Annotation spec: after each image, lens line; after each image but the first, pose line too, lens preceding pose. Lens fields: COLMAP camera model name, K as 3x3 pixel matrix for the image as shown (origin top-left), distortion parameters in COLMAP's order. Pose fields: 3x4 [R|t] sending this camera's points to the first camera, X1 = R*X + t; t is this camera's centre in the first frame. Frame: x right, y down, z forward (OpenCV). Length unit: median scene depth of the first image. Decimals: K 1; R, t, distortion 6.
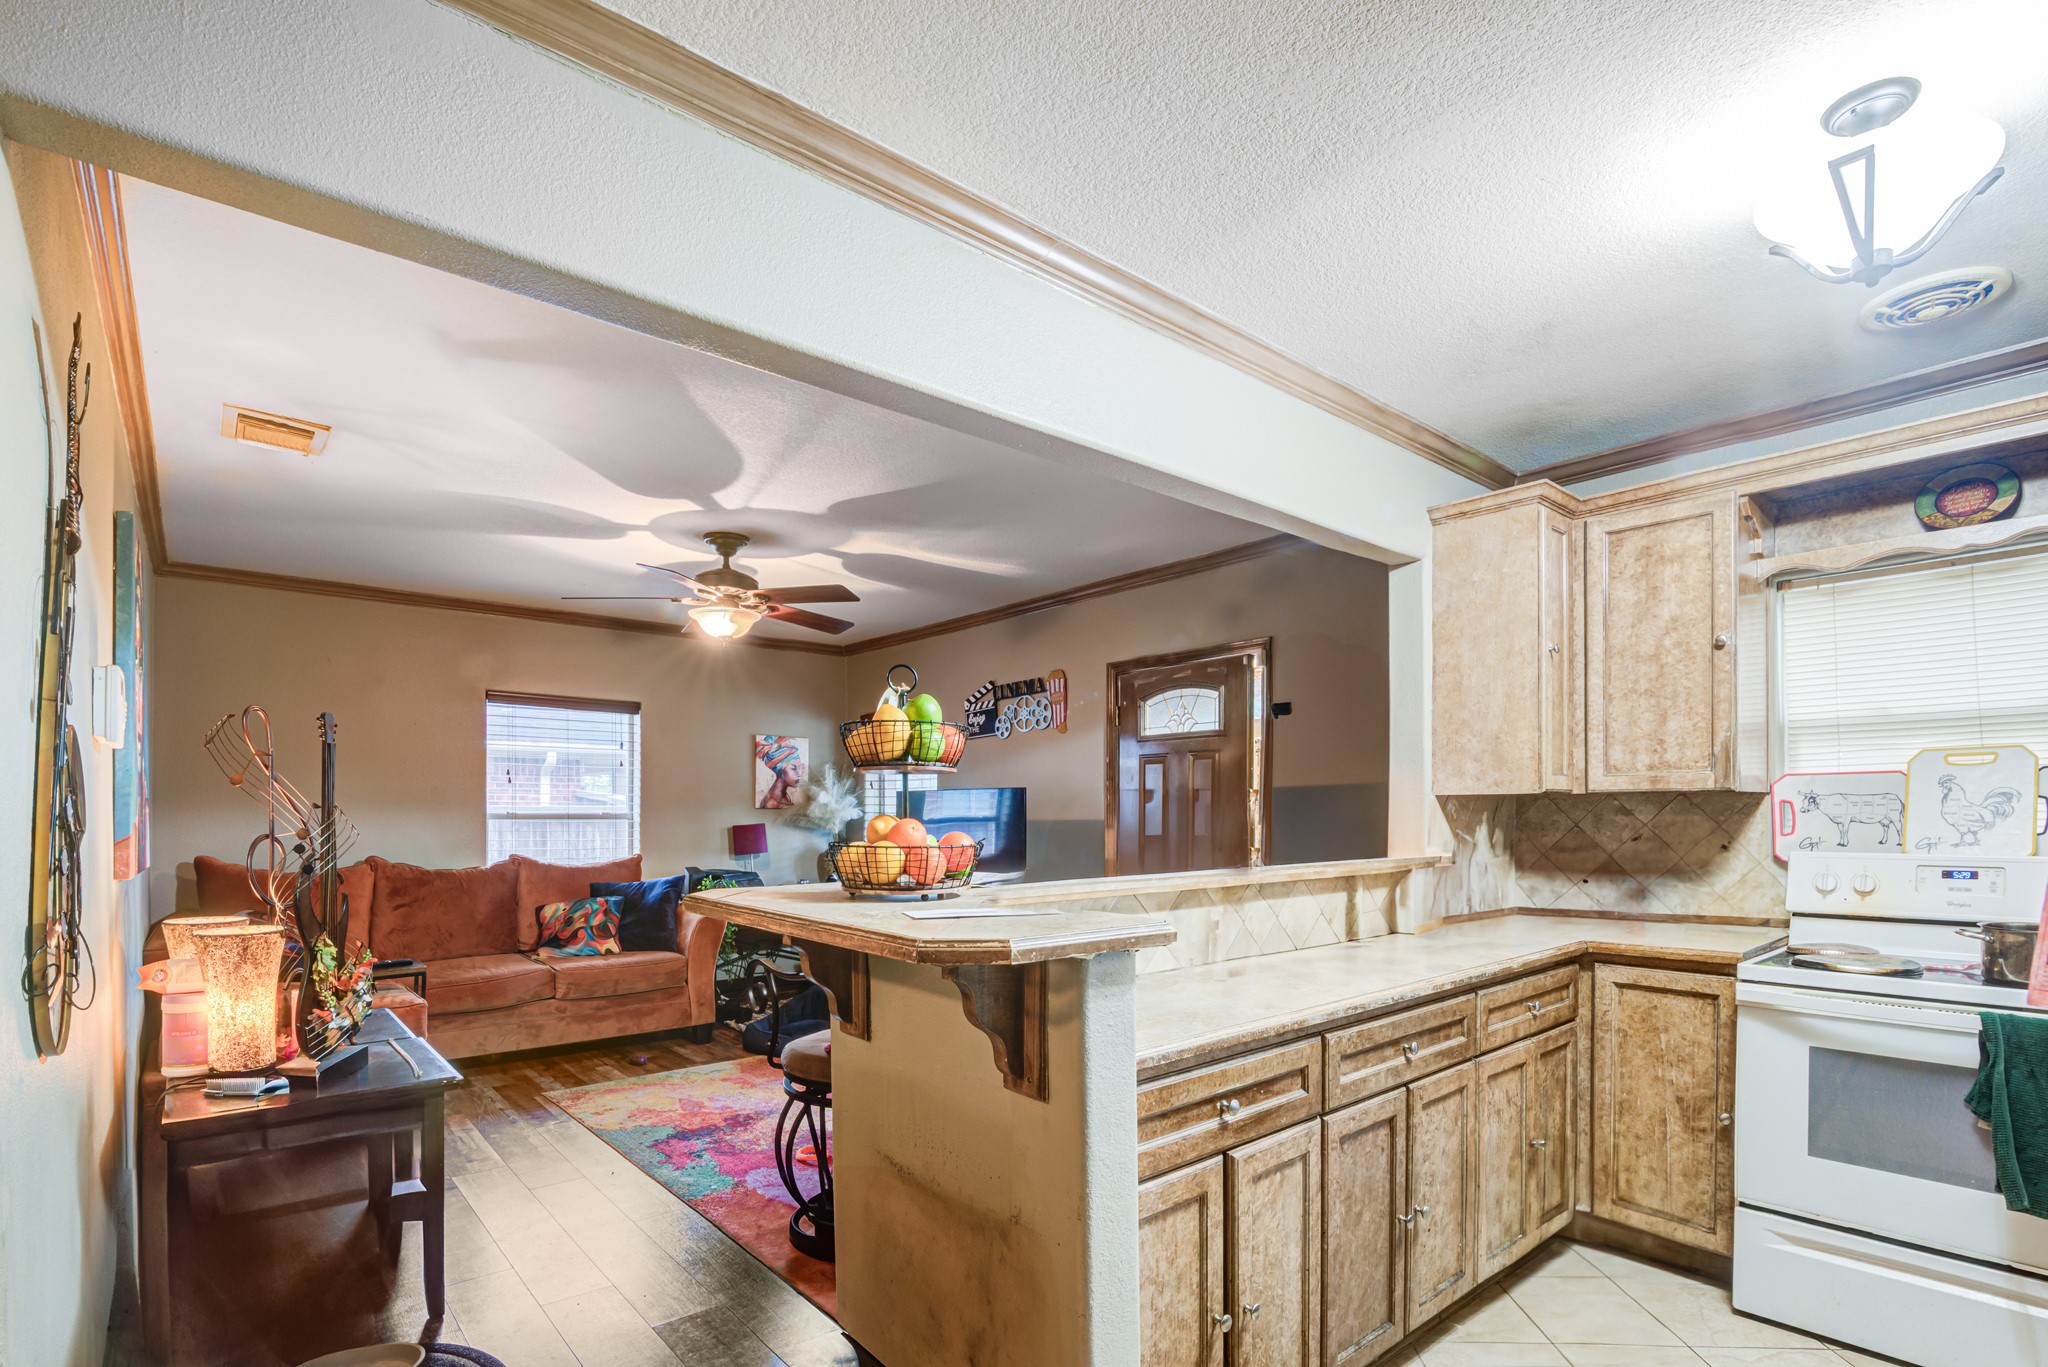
lens RADIAL K [[978.0, 0, 1040.4], [0, 978.0, 807.0], [0, 0, 1]] dist [-0.014911, 0.000298]
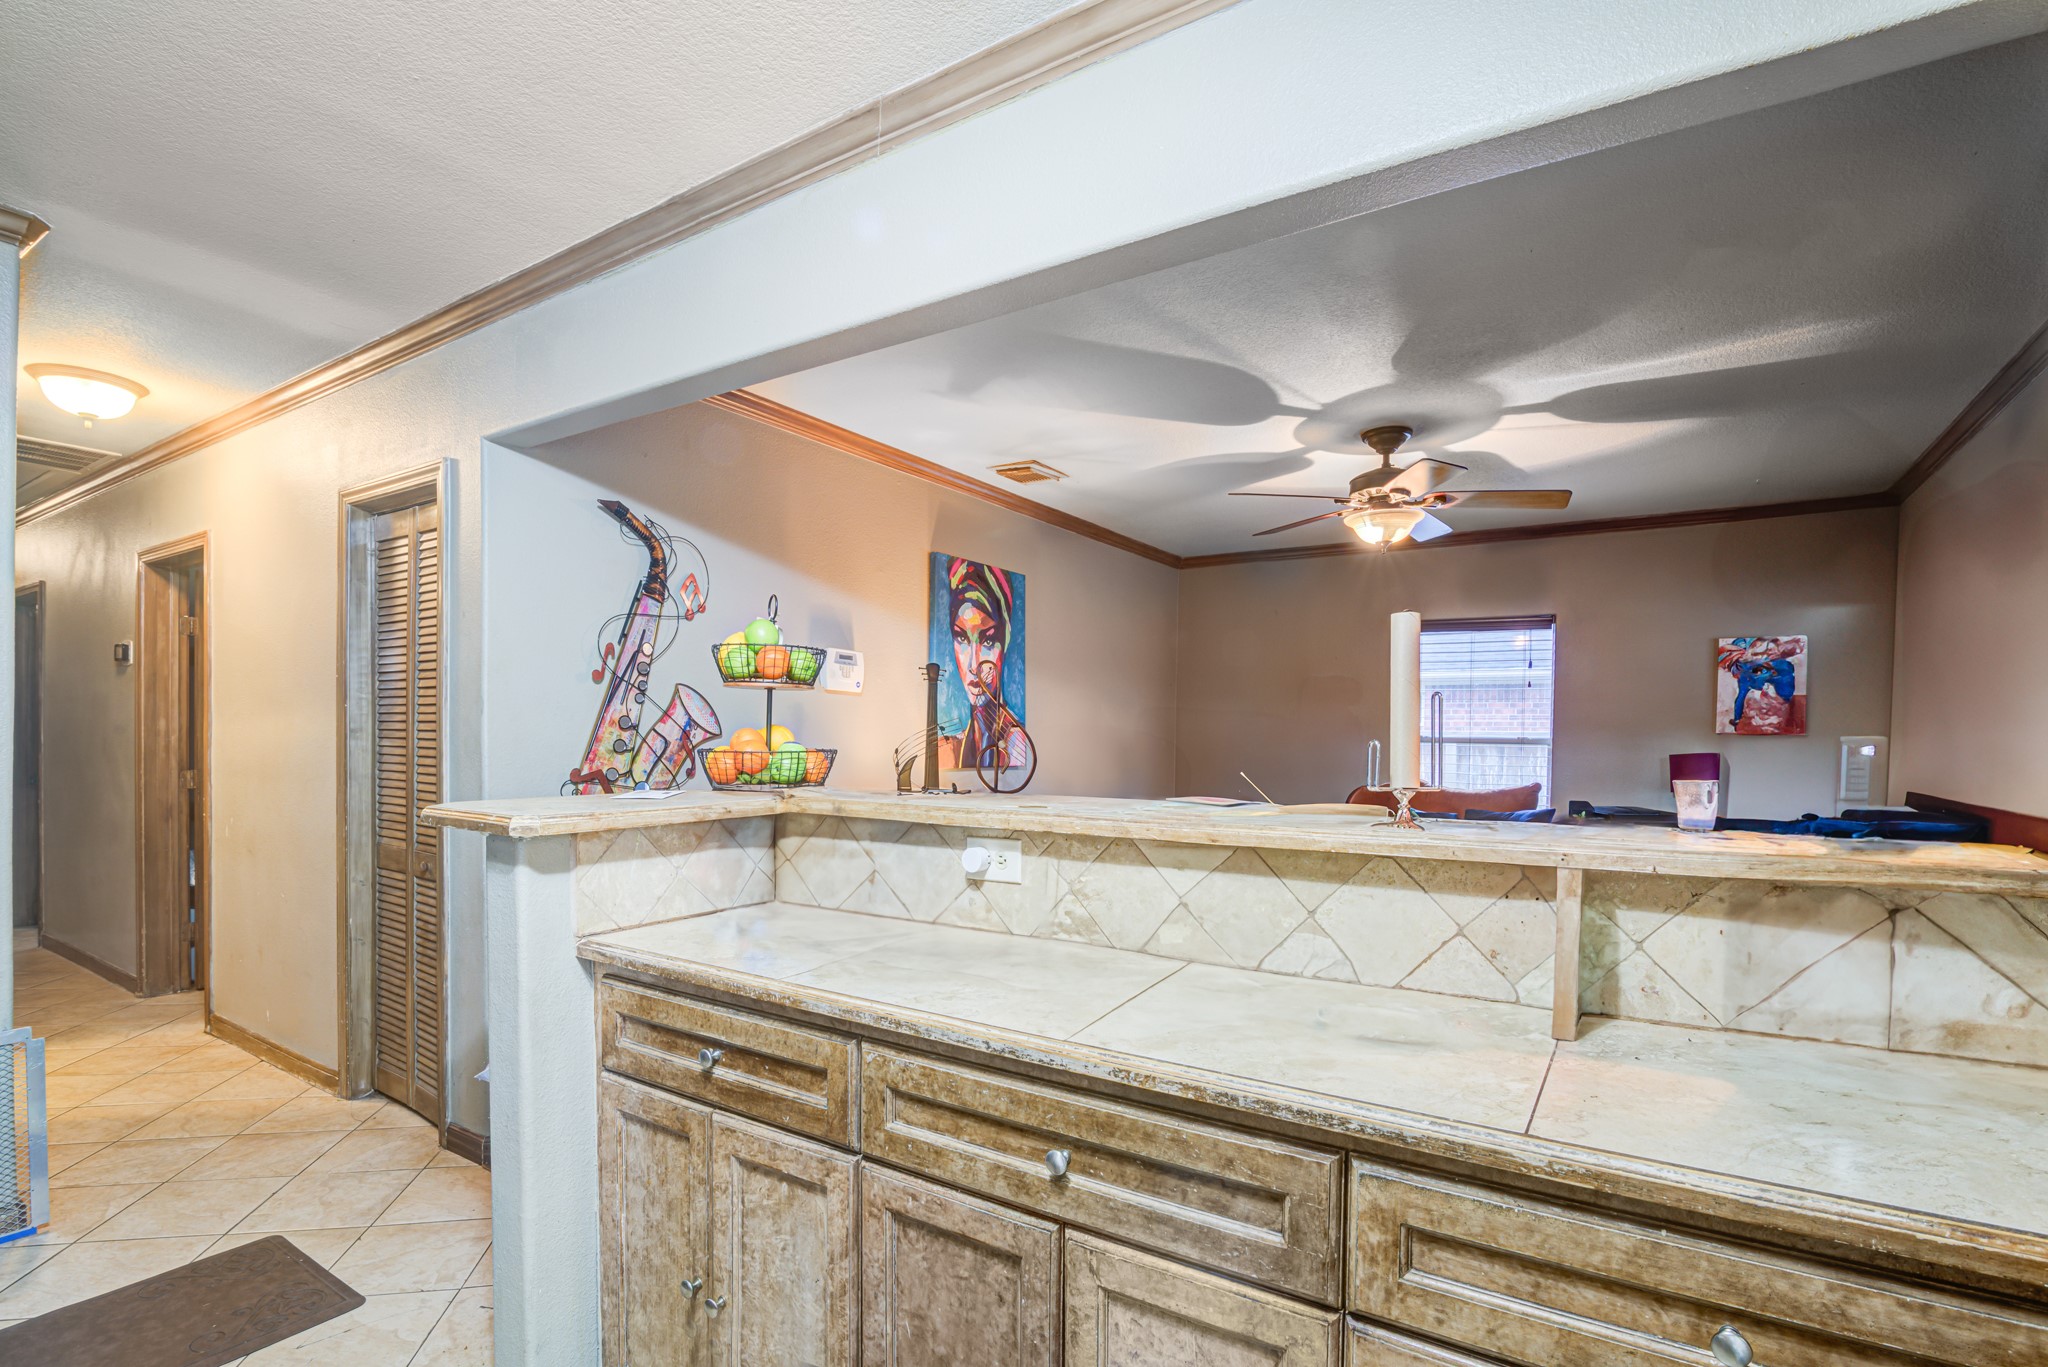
lens RADIAL K [[978.0, 0, 1020.2], [0, 978.0, 744.9], [0, 0, 1]] dist [-0.014911, 0.000298]
pose [[0.259845, 0.014136, -0.965547, 0.823607], [-0.007631, 0.999892, 0.012585, 0.010228], [0.965620, 0.004098, 0.259925, 0.773267]]
